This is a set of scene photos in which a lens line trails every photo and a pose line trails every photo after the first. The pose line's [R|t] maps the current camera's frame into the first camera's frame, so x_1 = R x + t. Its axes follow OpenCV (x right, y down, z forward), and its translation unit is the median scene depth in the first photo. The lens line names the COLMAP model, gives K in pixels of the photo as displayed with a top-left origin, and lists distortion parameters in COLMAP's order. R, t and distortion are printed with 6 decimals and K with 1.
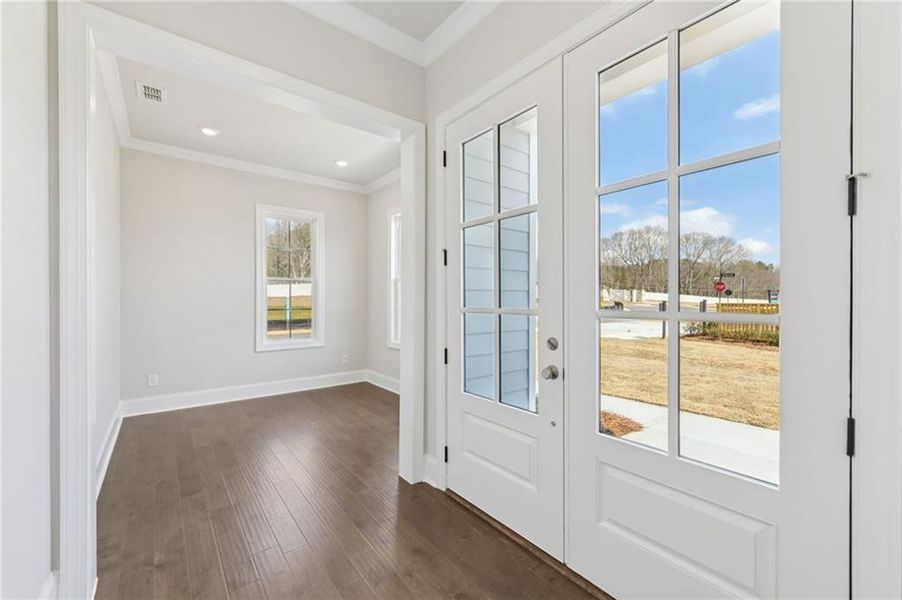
lens RADIAL K [[361.5, 0, 450.5], [0, 361.5, 298.9], [0, 0, 1]] dist [0.007650, -0.000695]
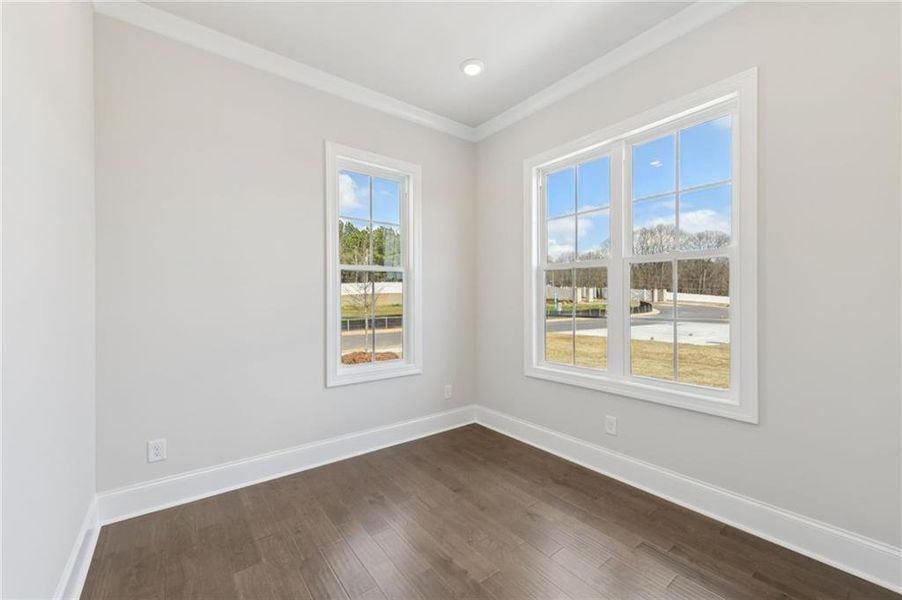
lens RADIAL K [[361.5, 0, 451.6], [0, 361.5, 300.6], [0, 0, 1]] dist [0.007650, -0.000695]
pose [[0.999880, -0.003398, -0.015091, -0.285428], [0.003434, 0.999991, 0.002410, 0.000933], [0.015083, -0.002462, 0.999883, 0.357162]]
